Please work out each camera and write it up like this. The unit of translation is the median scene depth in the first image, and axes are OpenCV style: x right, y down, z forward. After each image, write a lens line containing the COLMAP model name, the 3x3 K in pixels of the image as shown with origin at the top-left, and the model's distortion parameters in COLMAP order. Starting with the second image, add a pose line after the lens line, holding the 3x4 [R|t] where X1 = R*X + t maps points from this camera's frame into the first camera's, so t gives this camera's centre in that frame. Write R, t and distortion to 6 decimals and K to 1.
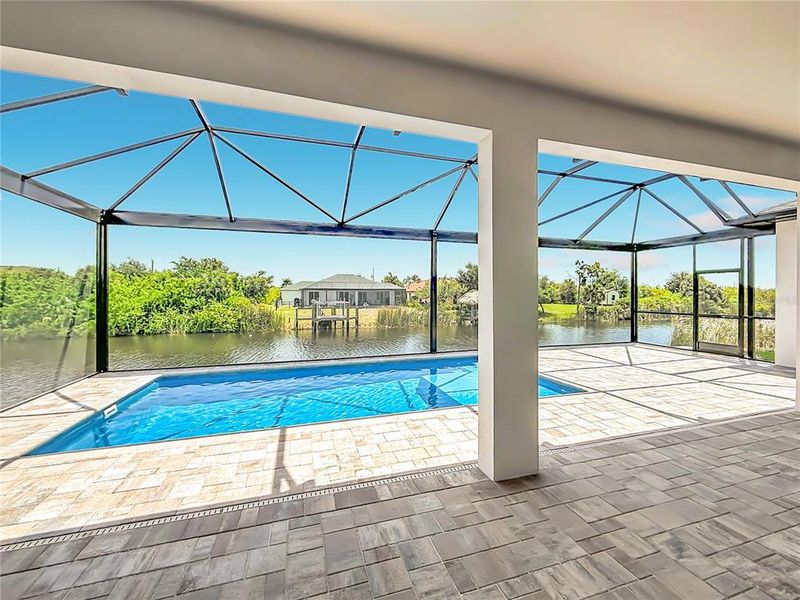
lens RADIAL K [[326.8, 0, 400.8], [0, 326.8, 296.4], [0, 0, 1]] dist [0.001191, 0.000118]
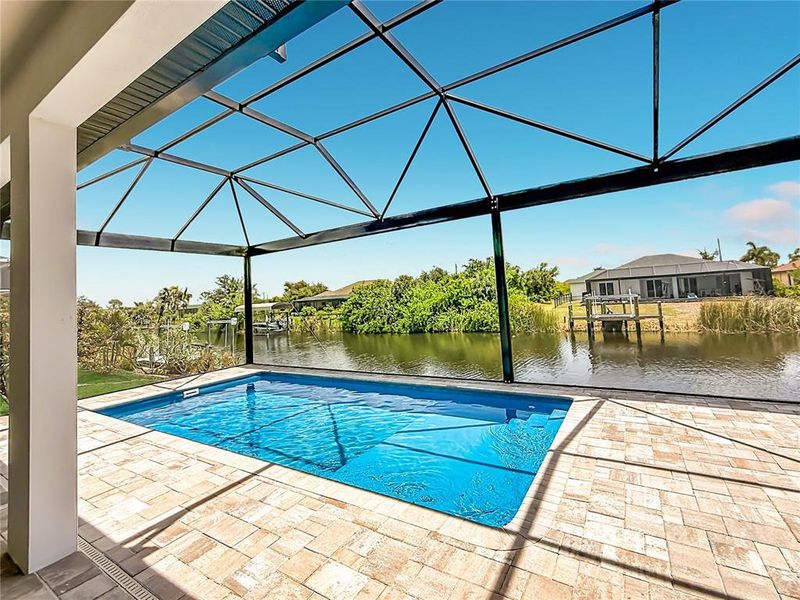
lens RADIAL K [[363.5, 0, 400.0], [0, 363.5, 275.6], [0, 0, 1]] dist [0.001278, 0.000371]
pose [[0.647217, -0.086320, -0.757403, 0.116347], [0.054332, 0.996265, -0.067115, -0.000314], [0.760367, 0.002287, 0.649490, 0.080597]]
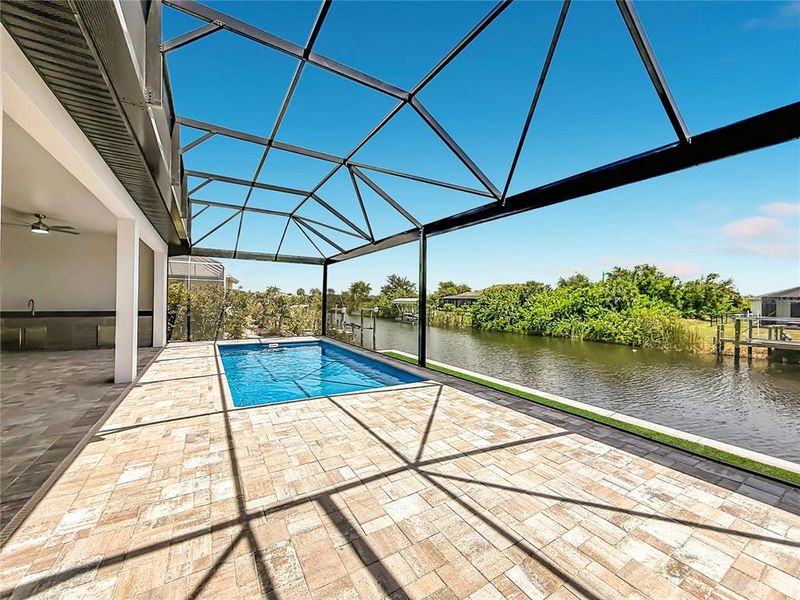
lens RADIAL K [[318.2, 0, 400.0], [0, 318.2, 300.0], [0, 0, 1]] dist [0.001158, 0.000151]
pose [[0.245496, 0.001210, -0.969397, 0.200966], [-0.021347, 0.999763, -0.004158, 0.000113], [0.969163, 0.021714, 0.245464, 0.161600]]
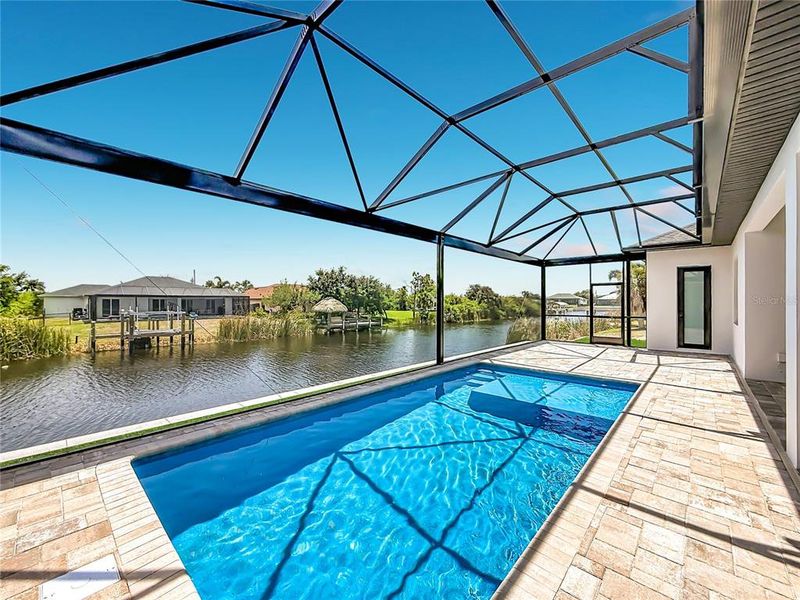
lens RADIAL K [[325.9, 0, 401.1], [0, 325.9, 301.0], [0, 0, 1]] dist [0.001290, 0.000420]
pose [[0.865382, -0.000714, 0.501113, -0.102074], [0.005479, 0.999953, -0.008036, -0.000078], [-0.501084, 0.009699, 0.865345, 0.055201]]
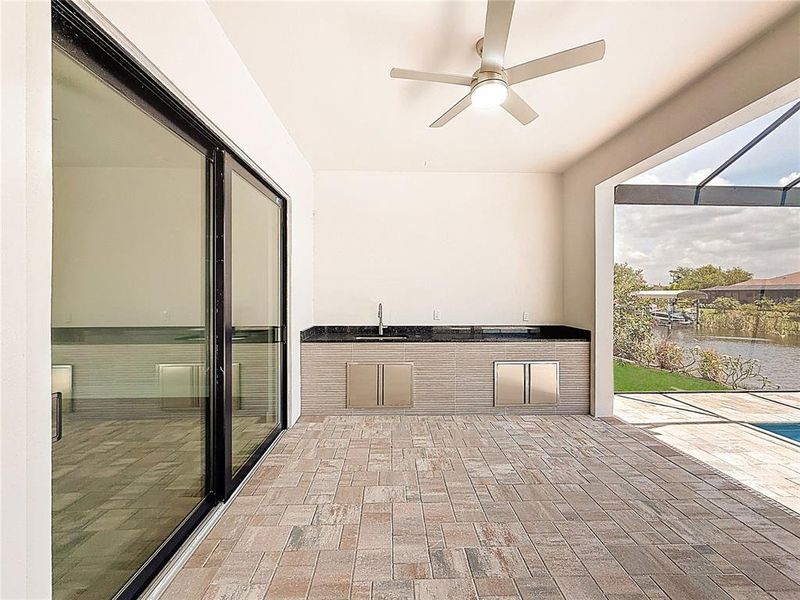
lens RADIAL K [[325.9, 0, 401.1], [0, 325.9, 301.0], [0, 0, 1]] dist [0.001290, 0.000420]
pose [[-0.264910, 0.021631, -0.964031, 0.031537], [-0.008878, 0.999651, 0.024870, 0.000054], [0.964232, 0.015146, -0.264625, 0.003553]]
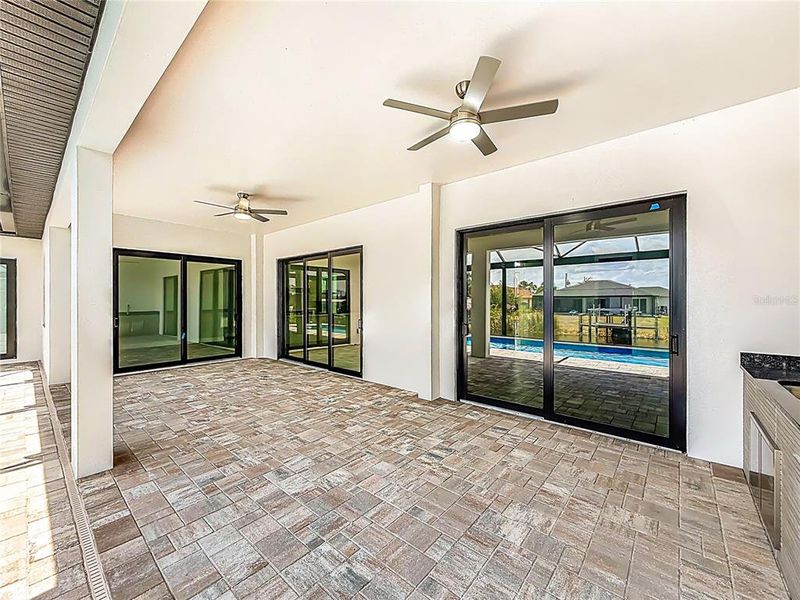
lens RADIAL K [[323.7, 0, 400.0], [0, 323.7, 300.0], [0, 0, 1]] dist [0.000058, -0.000007]
pose [[-0.529701, 0.000571, 0.848184, -0.082117], [0.007002, 0.999969, 0.003700, -0.000300], [-0.848156, 0.007899, -0.529688, 0.052405]]
